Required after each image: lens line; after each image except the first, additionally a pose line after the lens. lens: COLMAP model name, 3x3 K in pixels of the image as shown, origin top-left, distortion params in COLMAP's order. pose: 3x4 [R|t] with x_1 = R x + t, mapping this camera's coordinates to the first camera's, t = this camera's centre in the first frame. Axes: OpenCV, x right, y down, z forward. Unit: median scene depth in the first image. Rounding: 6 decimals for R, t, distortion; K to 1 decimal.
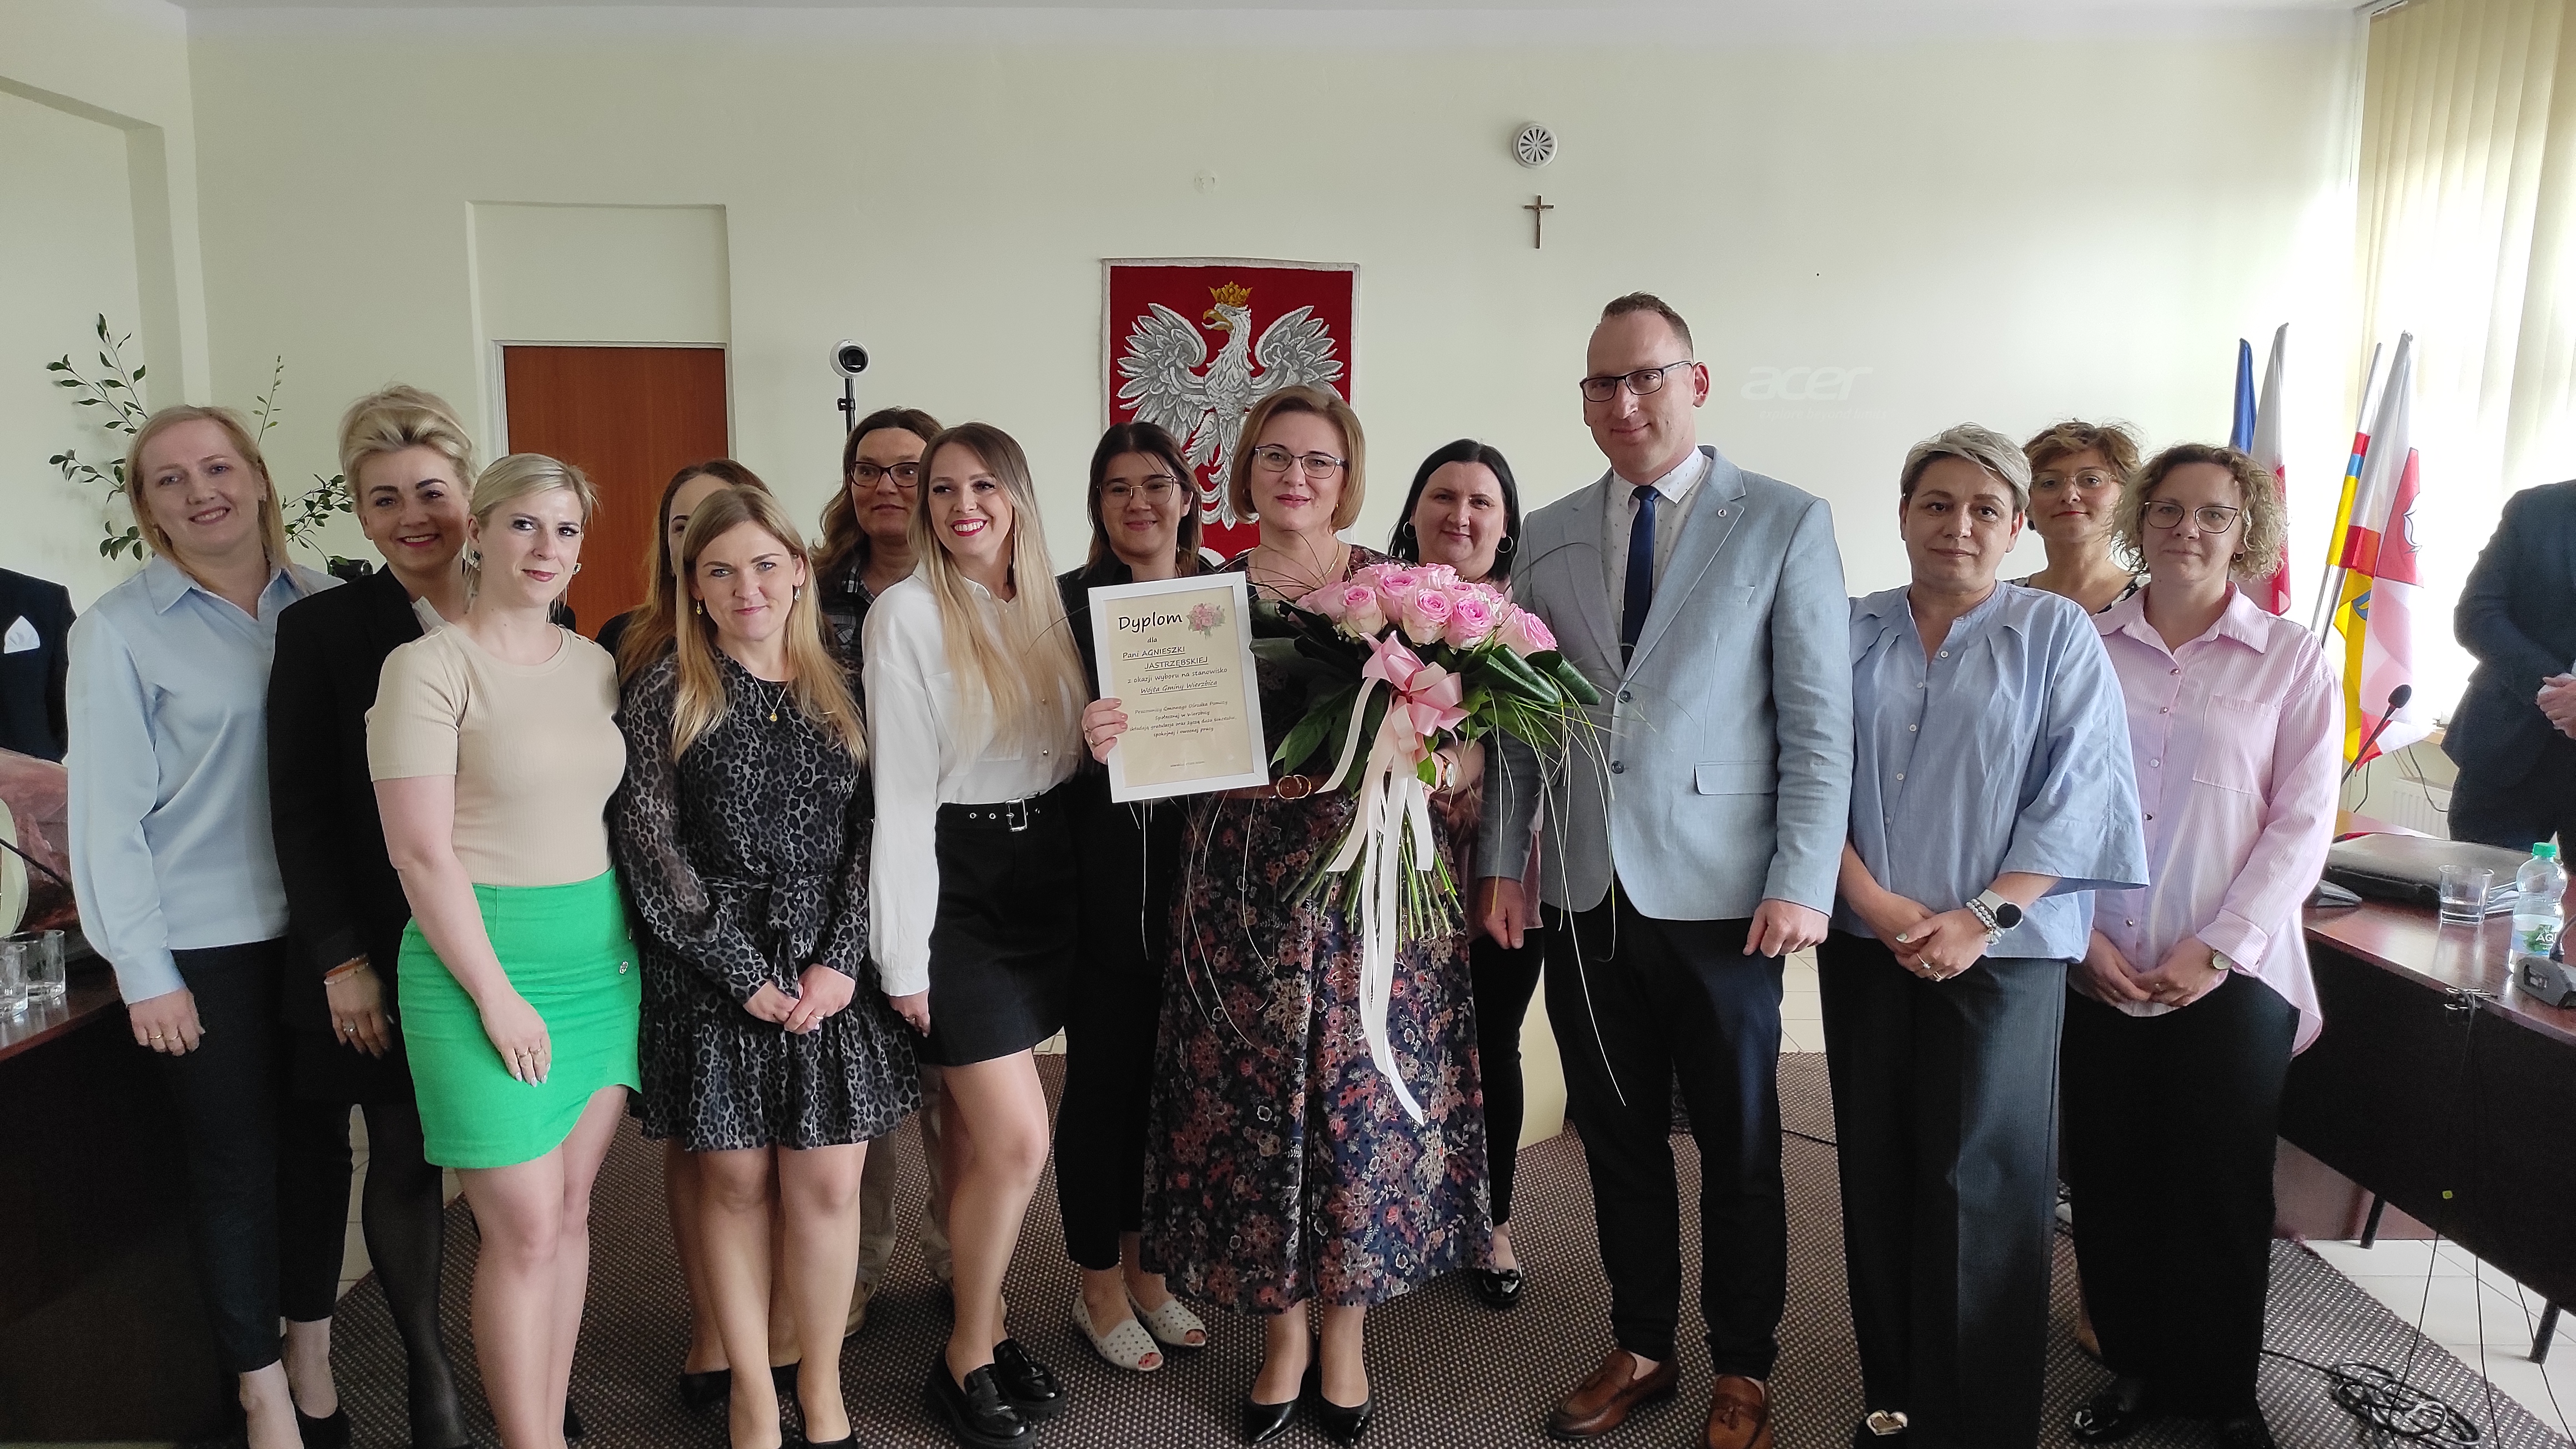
lens RADIAL K [[1880.5, 0, 1308.9], [0, 1880.5, 758.7], [0, 0, 1]] dist [0.060033, -0.060986]
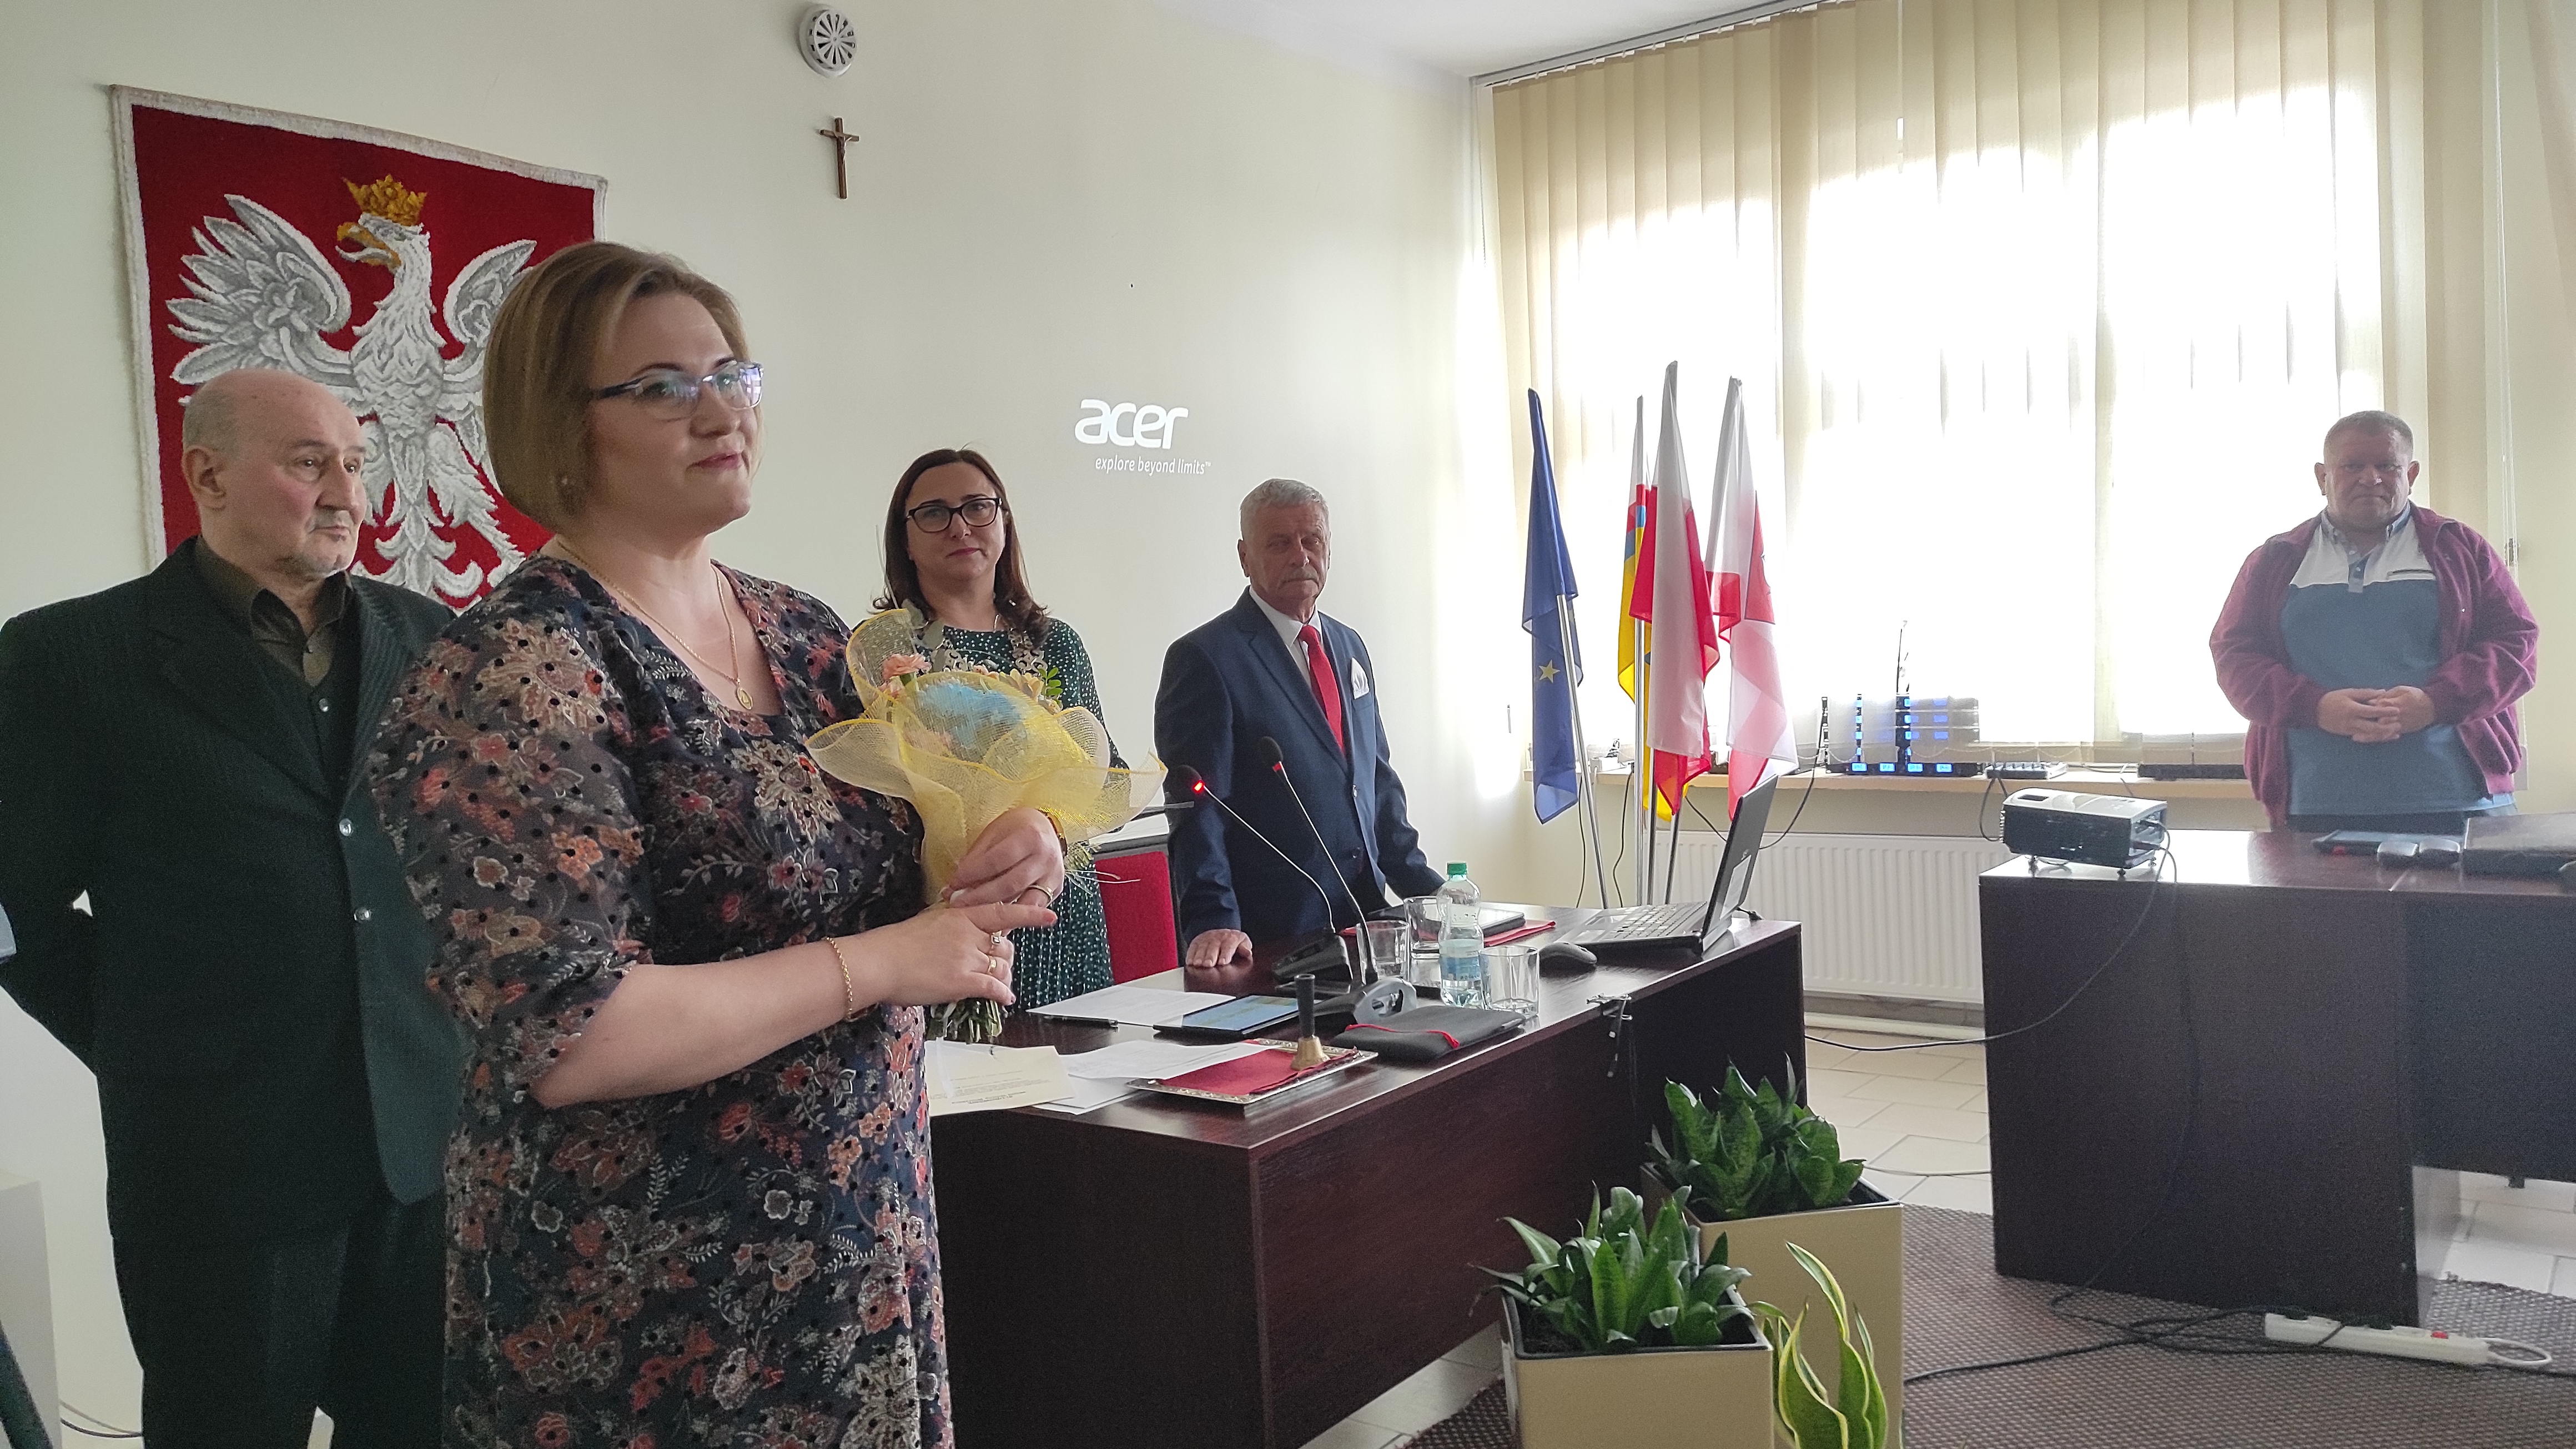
lens RADIAL K [[1880.5, 0, 1261.6], [0, 1880.5, 726.7], [0, 0, 1]] dist [0.060033, -0.060986]
pose [[0.620190, -0.080772, 0.780282, -0.314527], [0.171734, 0.984536, -0.034583, -0.043212], [-0.765423, 0.155449, 0.624470, 0.510711]]
